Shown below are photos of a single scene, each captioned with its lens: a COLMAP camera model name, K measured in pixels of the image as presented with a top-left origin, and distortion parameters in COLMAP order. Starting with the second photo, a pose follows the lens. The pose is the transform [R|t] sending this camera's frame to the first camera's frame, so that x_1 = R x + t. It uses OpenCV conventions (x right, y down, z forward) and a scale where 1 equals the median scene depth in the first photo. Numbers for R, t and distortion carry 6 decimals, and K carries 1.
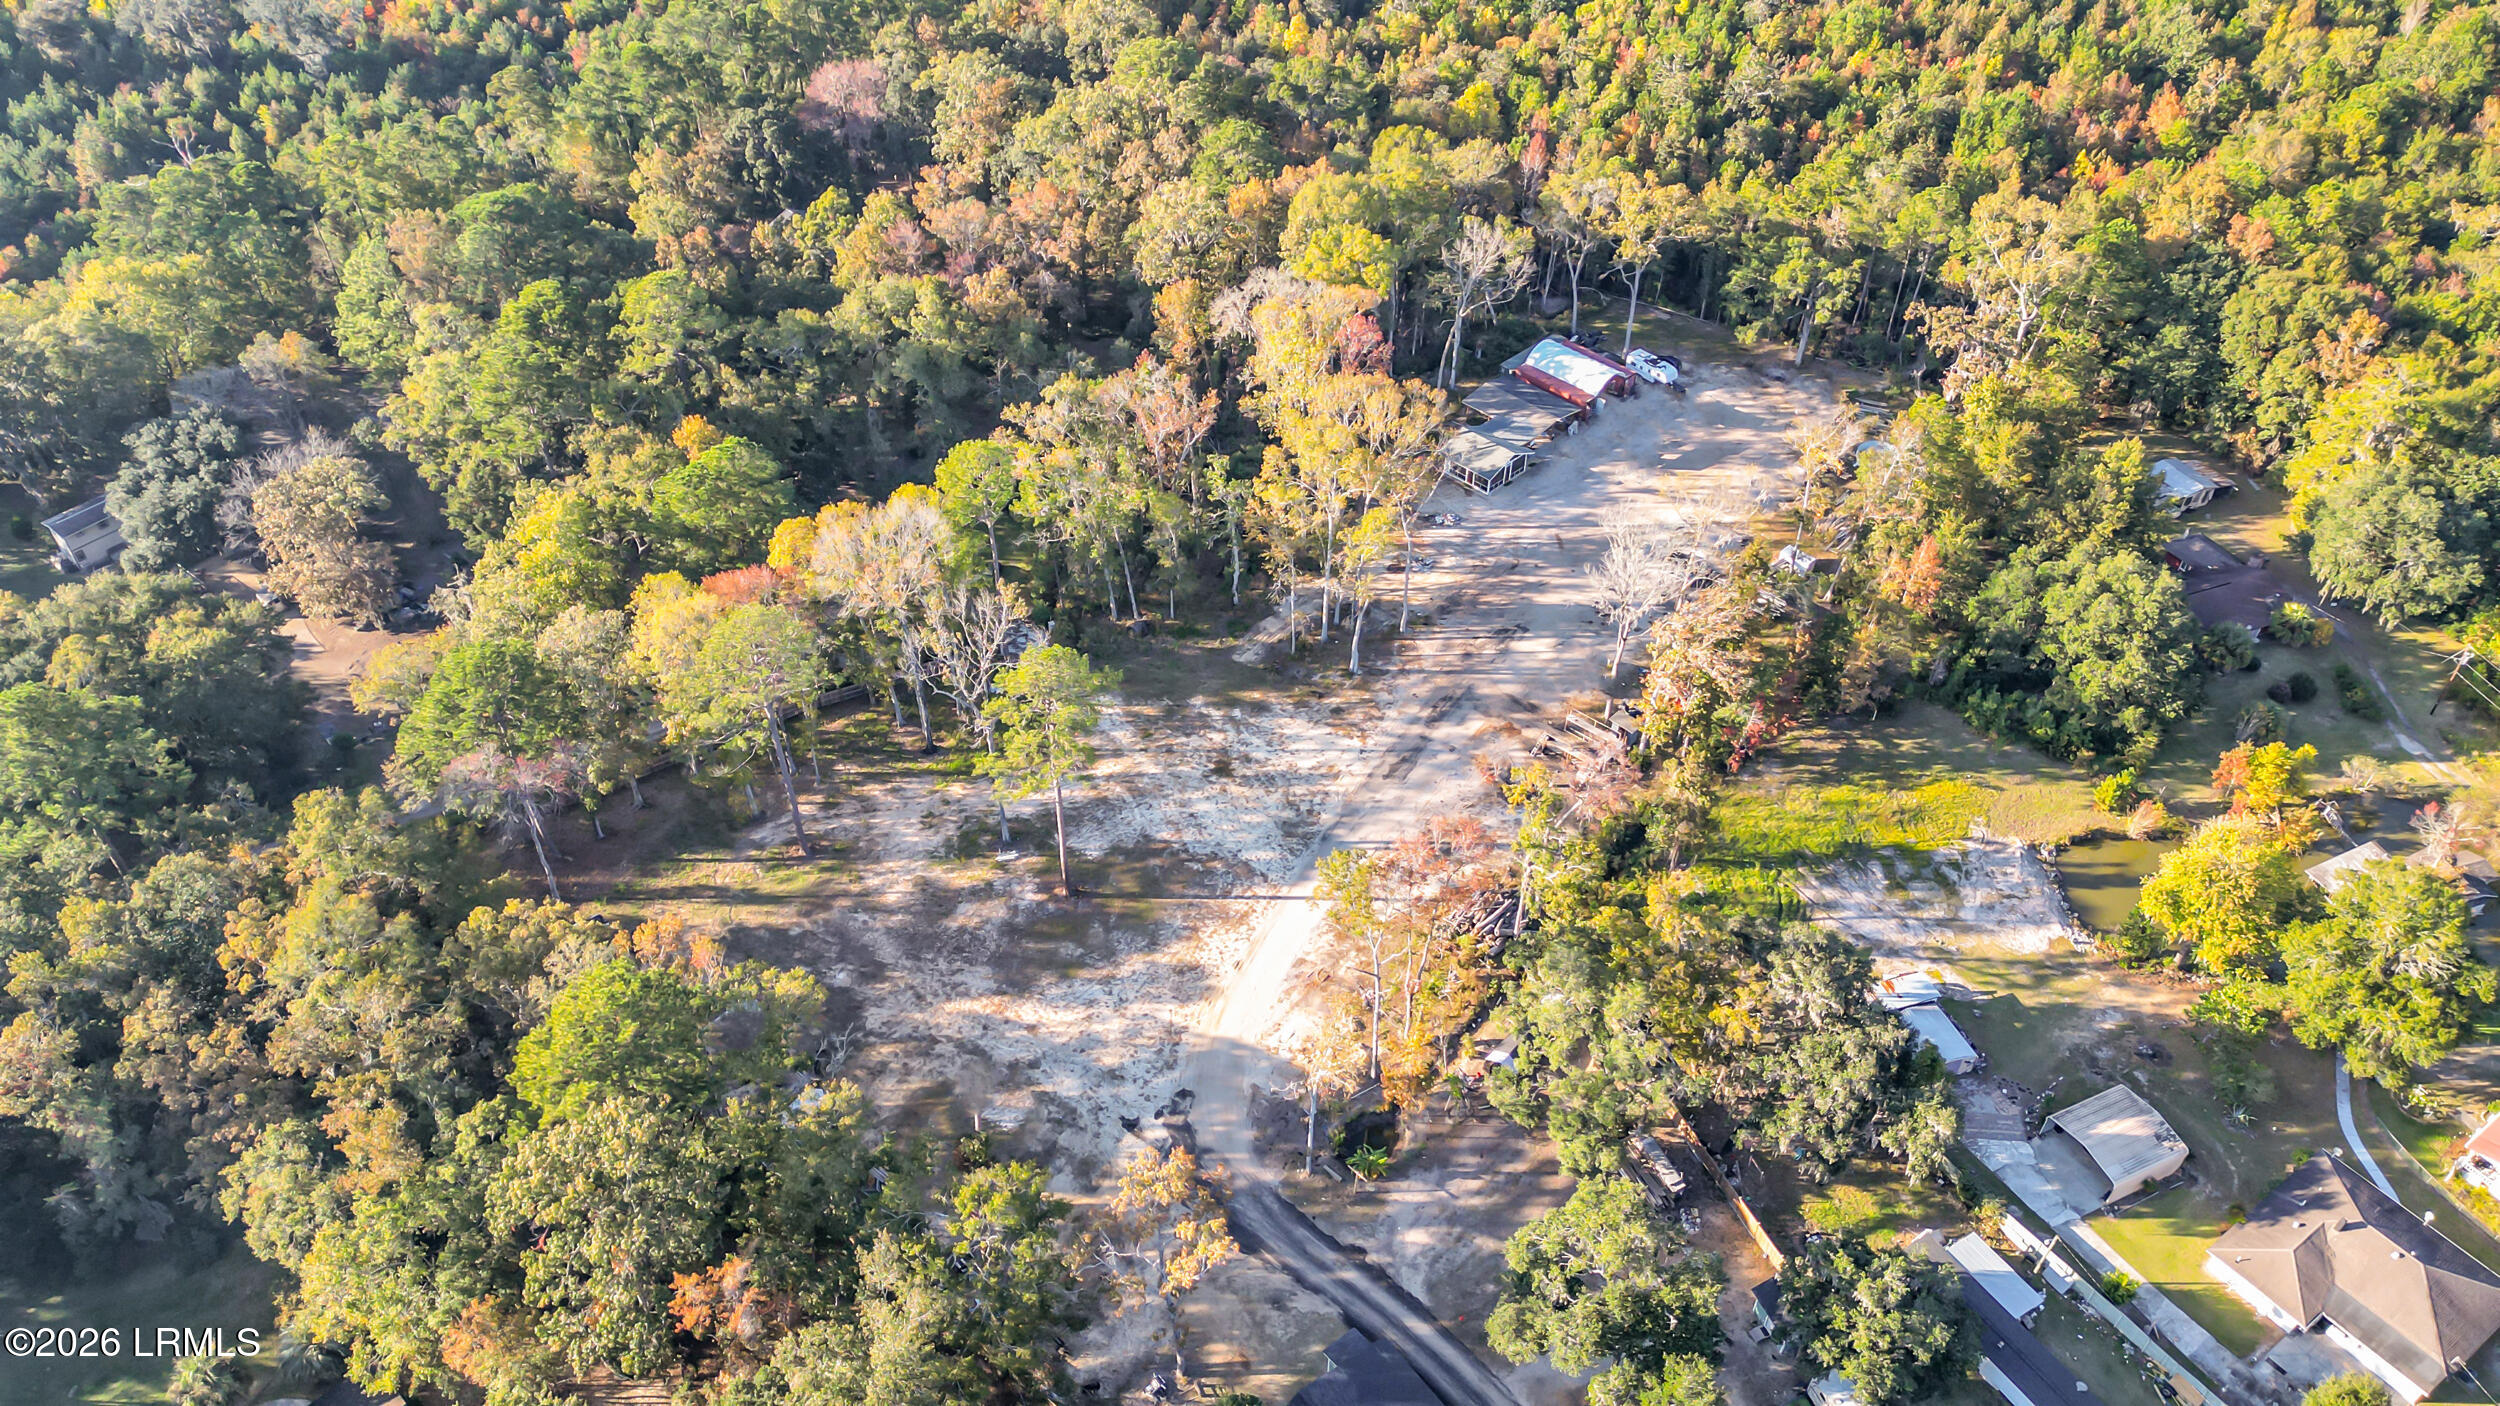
lens RADIAL K [[1722.6, 0, 1236.7], [0, 1722.6, 709.9], [0, 0, 1]] dist [0.065534, -0.072389]
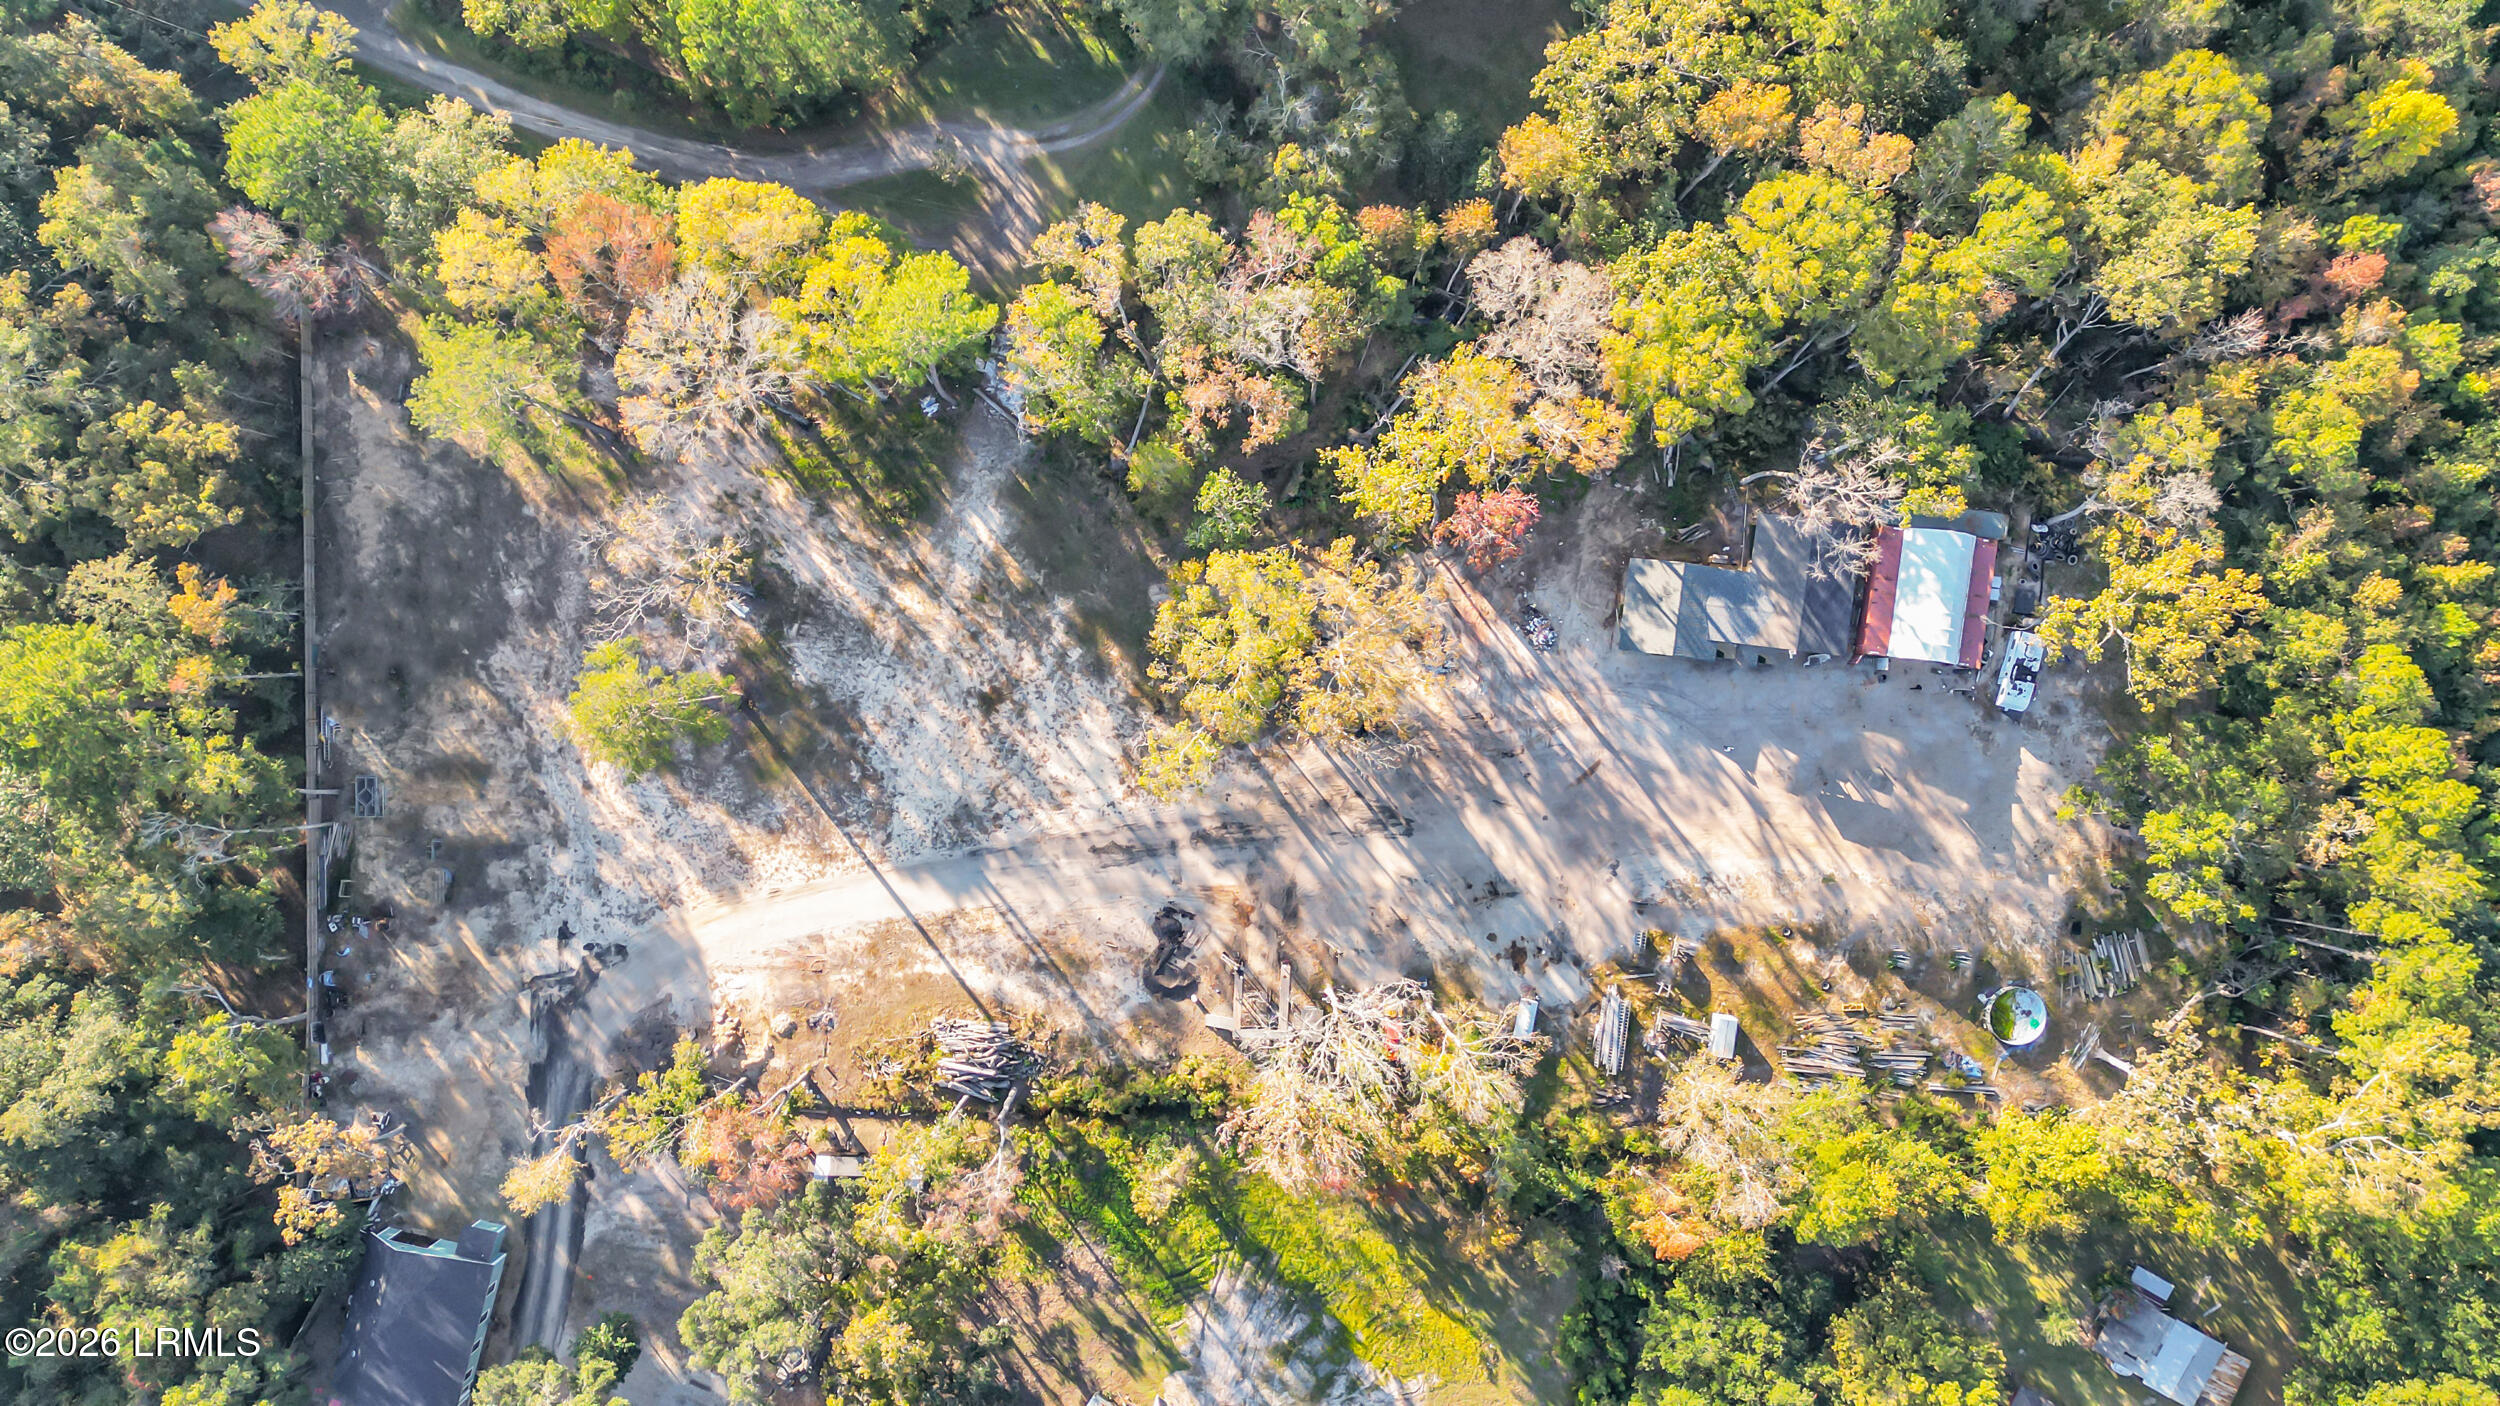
lens RADIAL K [[1722.6, 0, 1236.7], [0, 1722.6, 709.9], [0, 0, 1]] dist [0.065534, -0.072389]
pose [[0.623650, 0.781369, 0.022861, 0.054854], [-0.535096, 0.405402, 0.741162, -0.697095], [0.569854, -0.474459, 0.670936, 0.466135]]
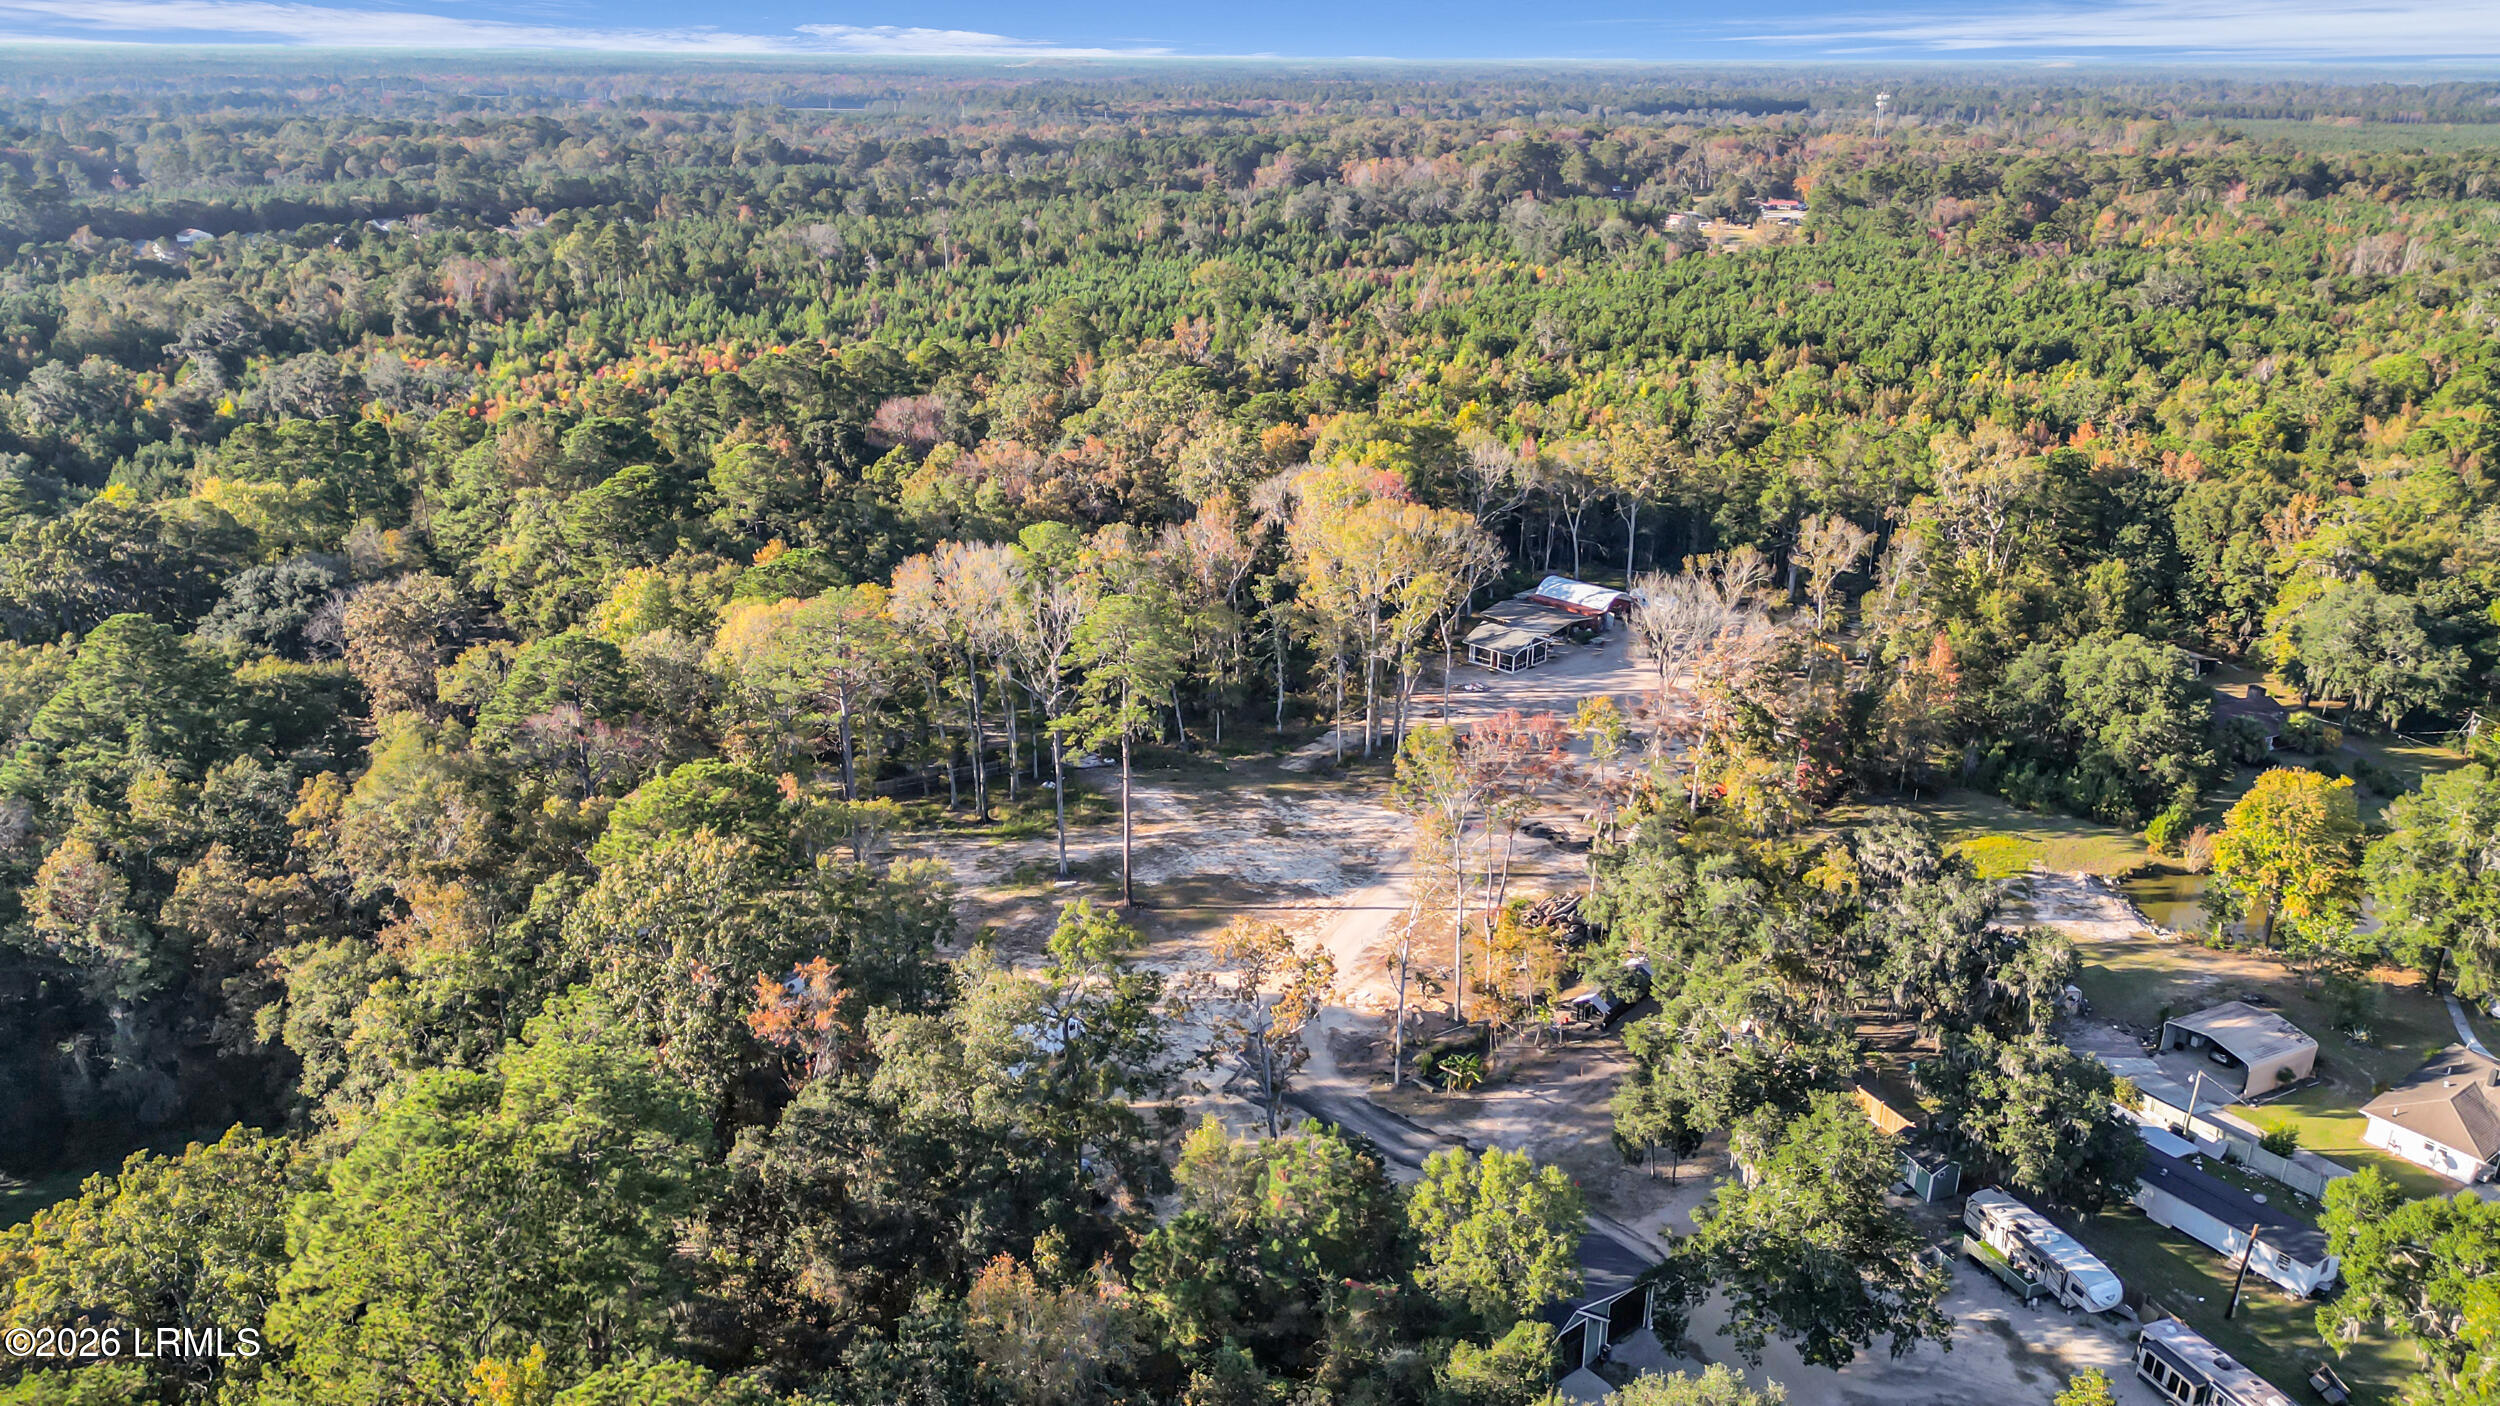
lens RADIAL K [[1722.6, 0, 1236.7], [0, 1722.6, 709.9], [0, 0, 1]] dist [0.065534, -0.072389]
pose [[0.999849, -0.001662, 0.017314, -0.048771], [0.007778, 0.933081, -0.359581, 0.326562], [-0.015557, 0.359662, 0.932953, 0.039441]]
